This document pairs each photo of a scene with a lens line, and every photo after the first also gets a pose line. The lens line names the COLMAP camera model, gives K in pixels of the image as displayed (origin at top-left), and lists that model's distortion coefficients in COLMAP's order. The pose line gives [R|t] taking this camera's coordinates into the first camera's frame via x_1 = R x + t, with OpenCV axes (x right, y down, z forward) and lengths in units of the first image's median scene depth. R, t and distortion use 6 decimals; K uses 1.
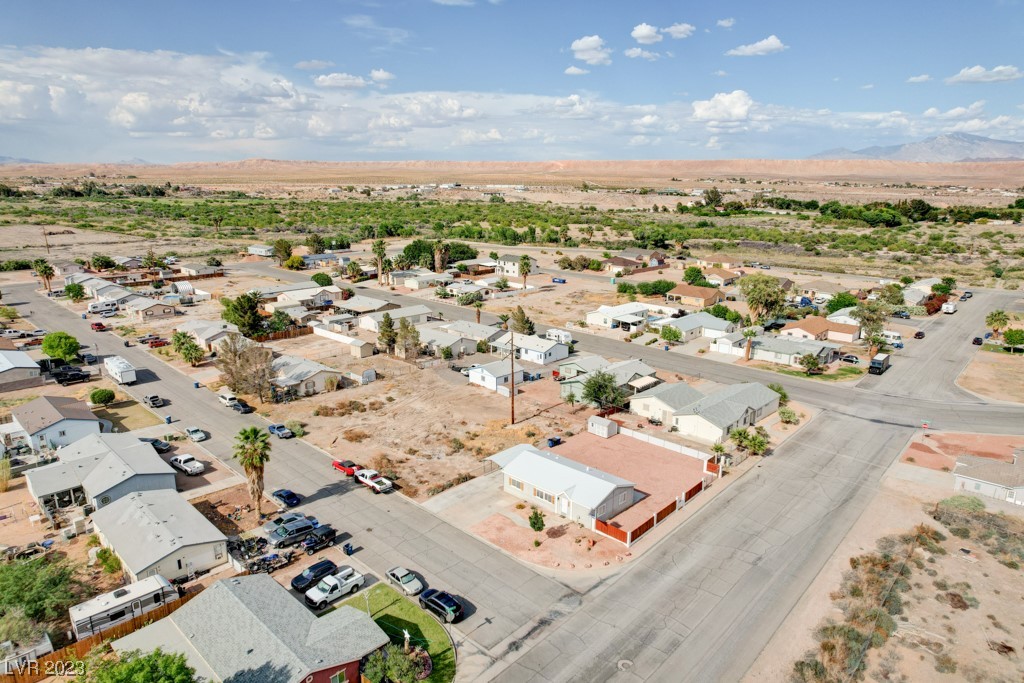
lens RADIAL K [[652.5, 0, 512.0], [0, 652.5, 343.7], [0, 0, 1]] dist [-0.075969, 0.069326]
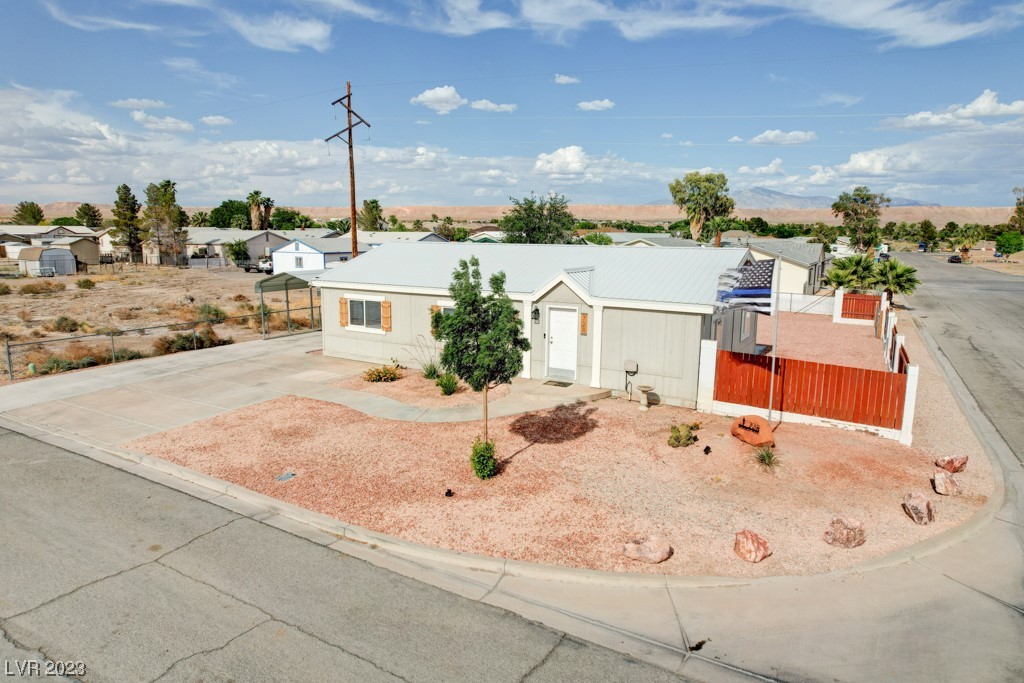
lens RADIAL K [[652.5, 0, 512.0], [0, 652.5, 343.7], [0, 0, 1]] dist [-0.075969, 0.069326]
pose [[0.973782, -0.039450, 0.224038, 0.003204], [0.055662, 0.996232, -0.066515, 0.157943], [-0.220570, 0.077241, 0.972308, 0.449527]]
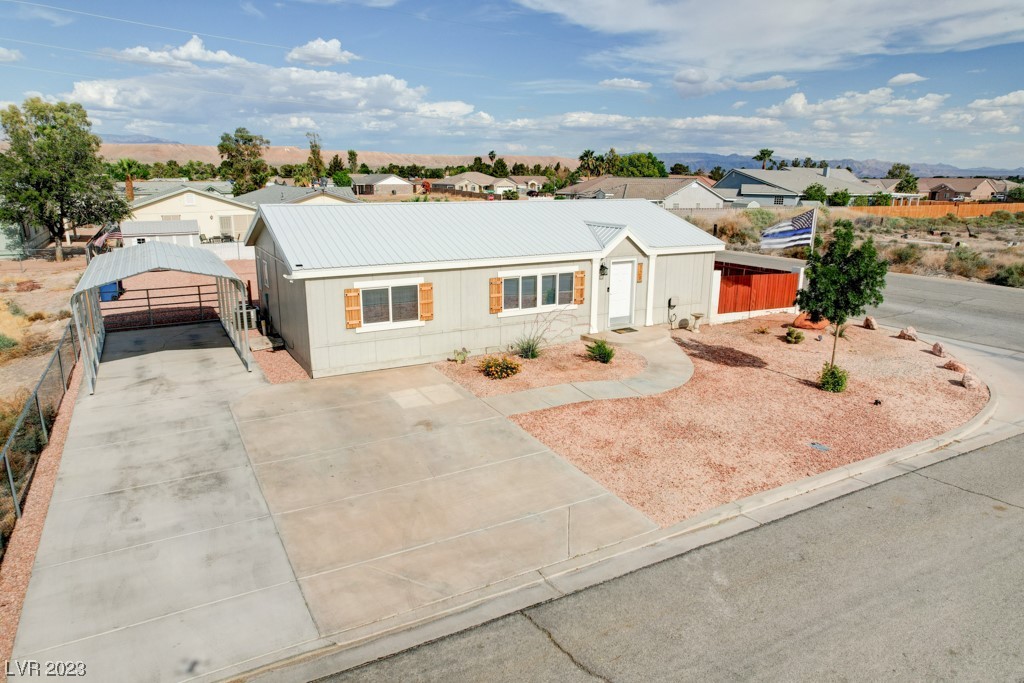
lens RADIAL K [[652.5, 0, 512.0], [0, 652.5, 343.7], [0, 0, 1]] dist [-0.075969, 0.069326]
pose [[0.298098, -0.247642, 0.921852, -0.112684], [0.228218, 0.956241, 0.183081, 0.124770], [-0.926852, 0.155807, 0.341570, 0.563000]]
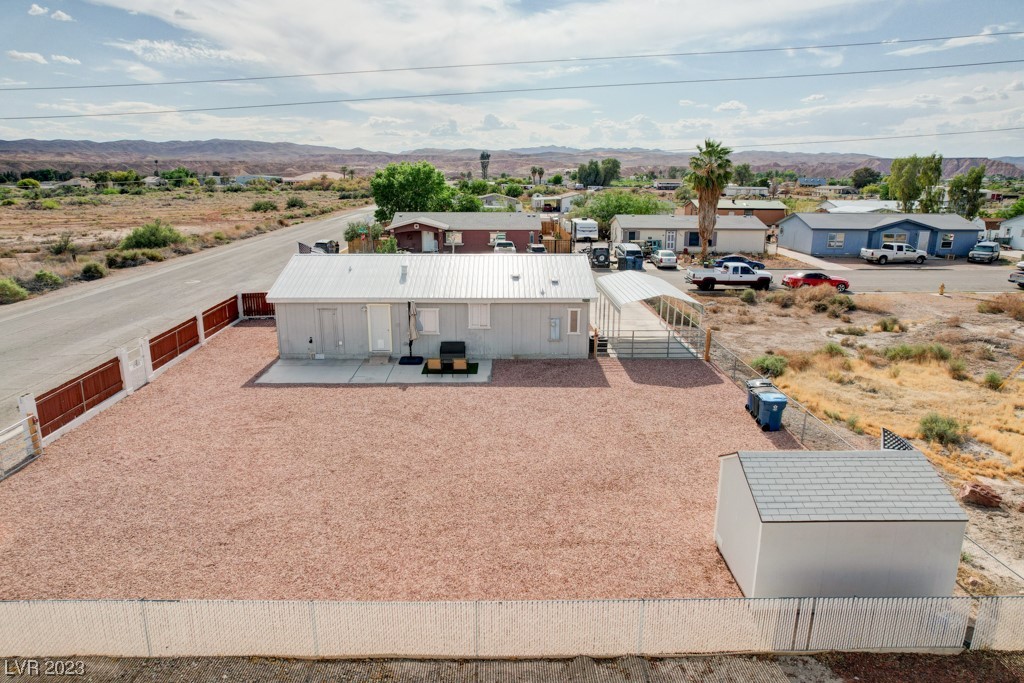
lens RADIAL K [[652.5, 0, 512.0], [0, 652.5, 343.7], [0, 0, 1]] dist [-0.075969, 0.069326]
pose [[-0.719726, 0.165035, -0.674358, 0.207381], [-0.176743, 0.895776, 0.407857, 0.042729], [0.671384, 0.412733, -0.615544, 0.808552]]
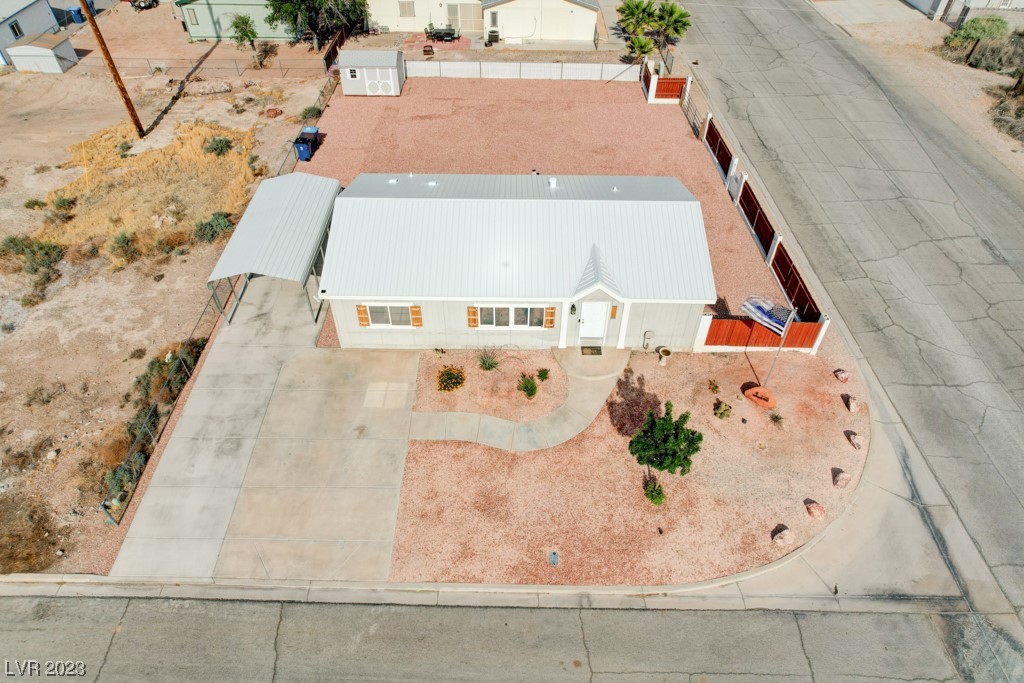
lens RADIAL K [[652.5, 0, 512.0], [0, 652.5, 343.7], [0, 0, 1]] dist [-0.075969, 0.069326]
pose [[0.731294, -0.478607, 0.485947, -0.065765], [0.166188, 0.816027, 0.553607, 0.043476], [-0.661507, -0.324091, 0.676294, 0.475687]]
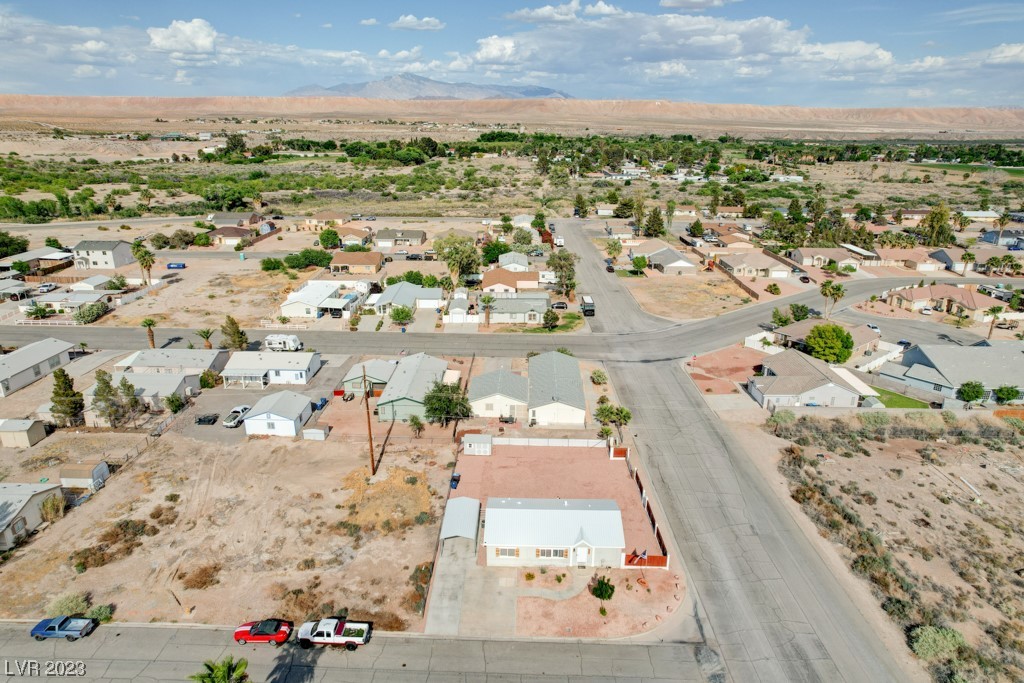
lens RADIAL K [[652.5, 0, 512.0], [0, 652.5, 343.7], [0, 0, 1]] dist [-0.075969, 0.069326]
pose [[0.742210, -0.221670, 0.632445, -0.283865], [0.164187, 0.975098, 0.149086, -0.103631], [-0.649743, -0.006814, 0.760123, 0.235082]]
